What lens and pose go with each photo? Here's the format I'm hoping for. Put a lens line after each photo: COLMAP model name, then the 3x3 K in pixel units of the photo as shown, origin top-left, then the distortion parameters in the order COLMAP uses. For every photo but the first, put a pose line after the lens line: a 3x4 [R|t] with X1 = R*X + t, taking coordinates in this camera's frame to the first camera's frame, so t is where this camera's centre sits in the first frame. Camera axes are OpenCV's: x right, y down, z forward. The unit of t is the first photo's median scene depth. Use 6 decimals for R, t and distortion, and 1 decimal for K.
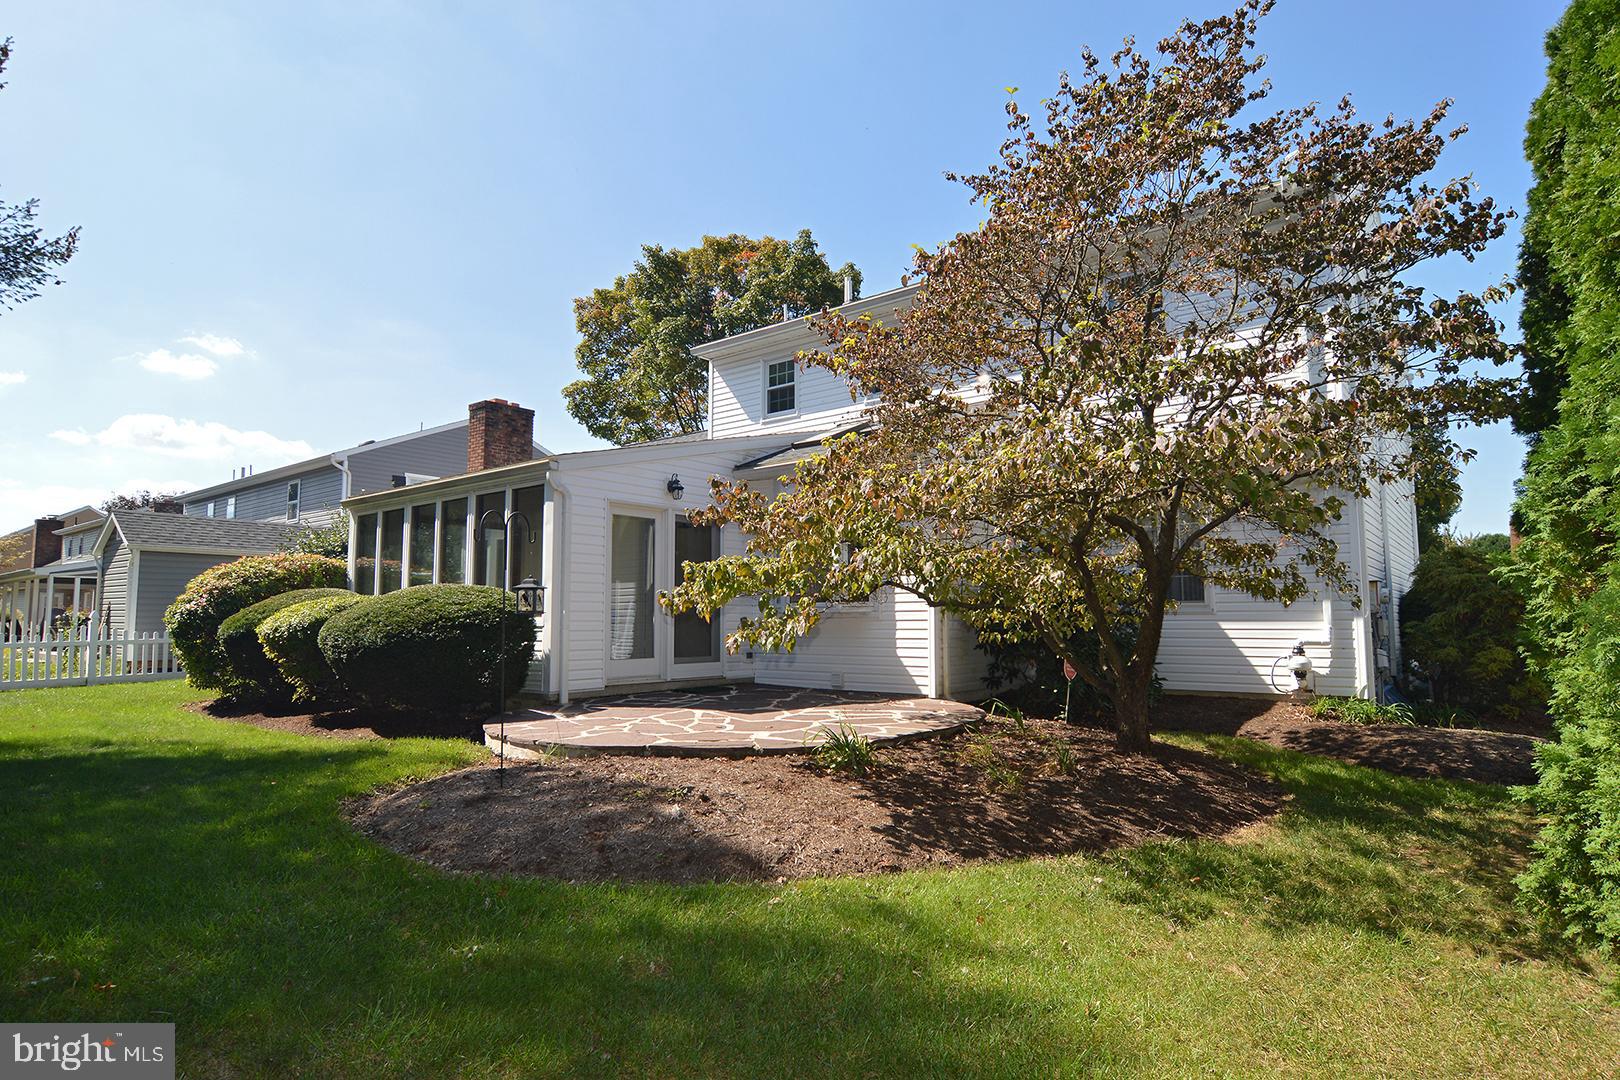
lens RADIAL K [[884.3, 0, 801.1], [0, 884.3, 543.9], [0, 0, 1]] dist [-0.007486, -0.007633]
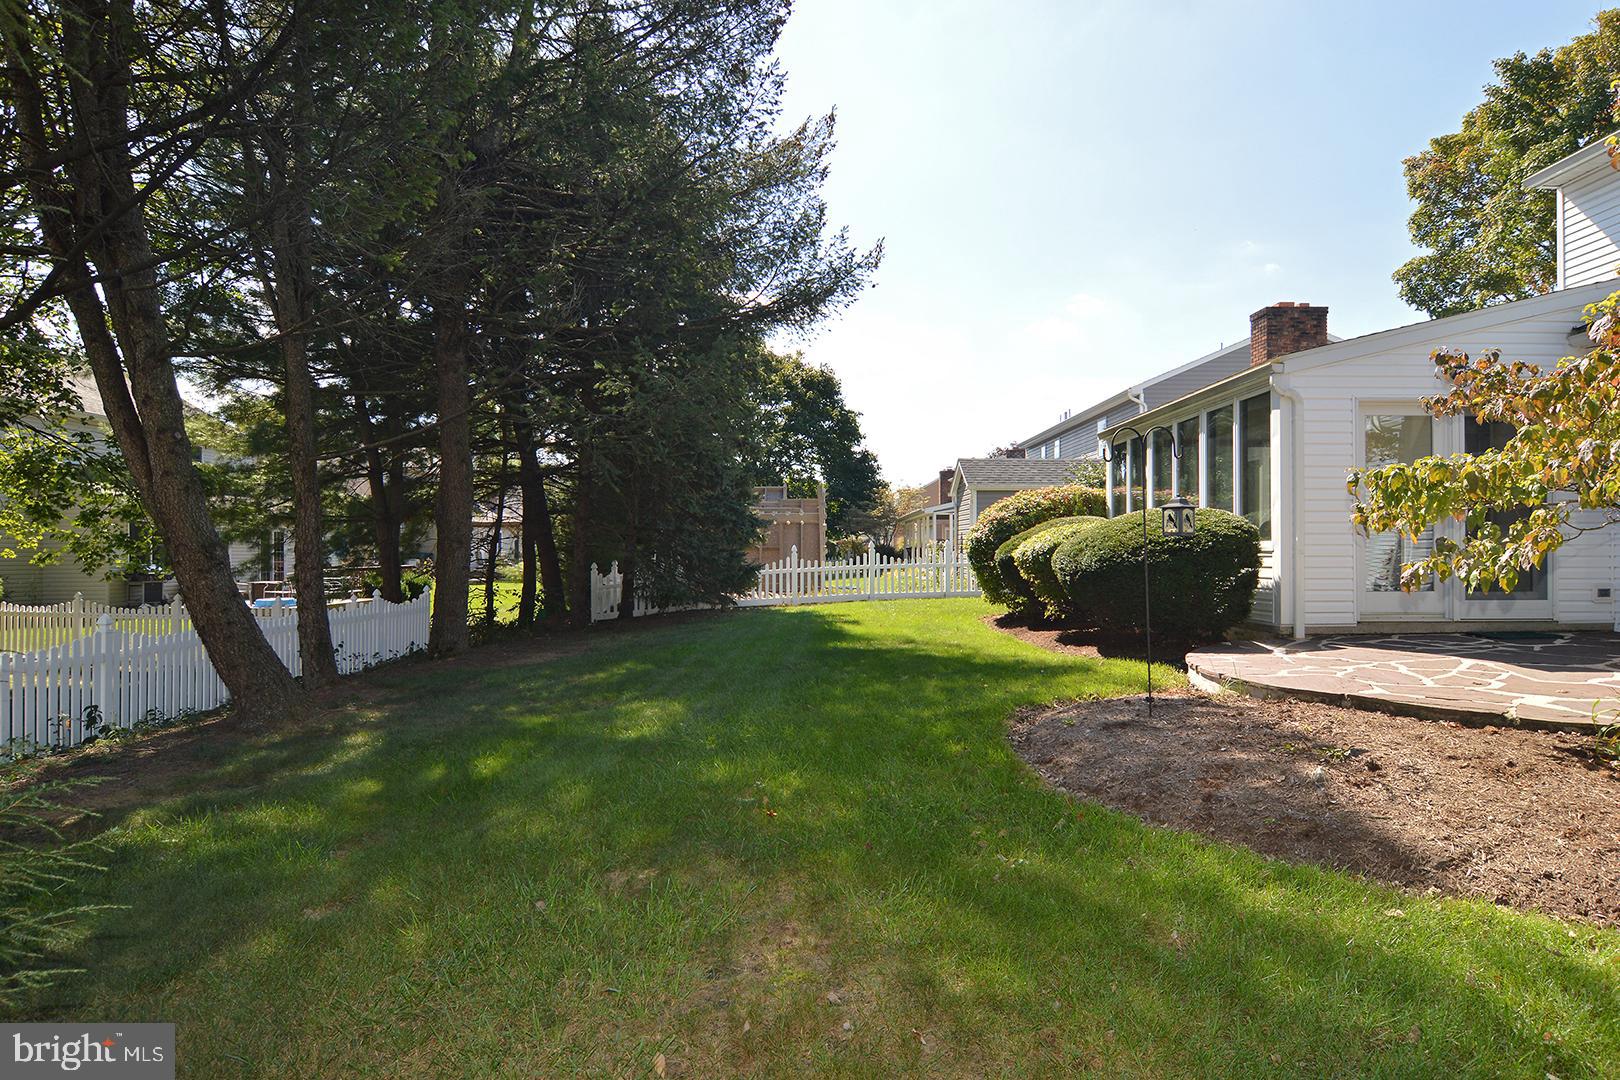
lens RADIAL K [[884.3, 0, 815.9], [0, 884.3, 546.3], [0, 0, 1]] dist [-0.007486, -0.007633]
pose [[0.627523, -0.002531, -0.778594, 0.111873], [0.067874, 0.996366, 0.051465, 0.011300], [0.775634, -0.085142, 0.625414, 0.084805]]
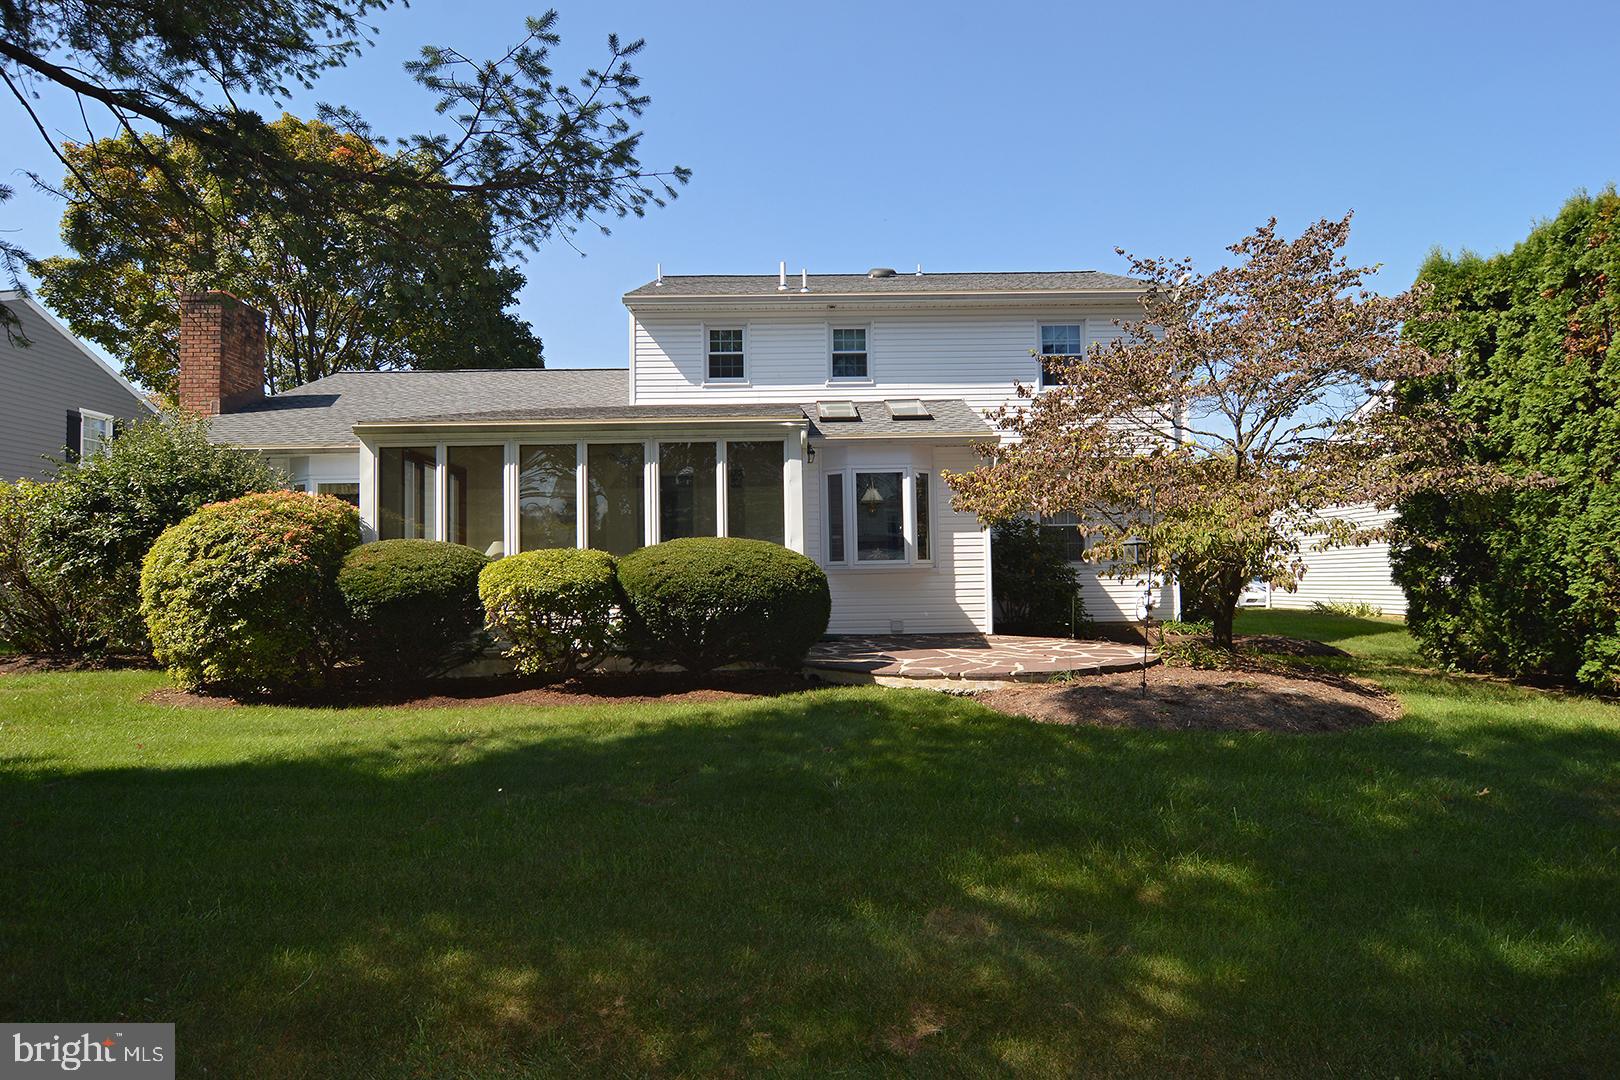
lens RADIAL K [[884.3, 0, 814.0], [0, 884.3, 545.7], [0, 0, 1]] dist [-0.007486, -0.007633]
pose [[0.768599, 0.016366, 0.639521, -0.879231], [-0.043827, 0.998671, 0.027116, 0.021694], [-0.638227, -0.048870, 0.768295, 0.180327]]
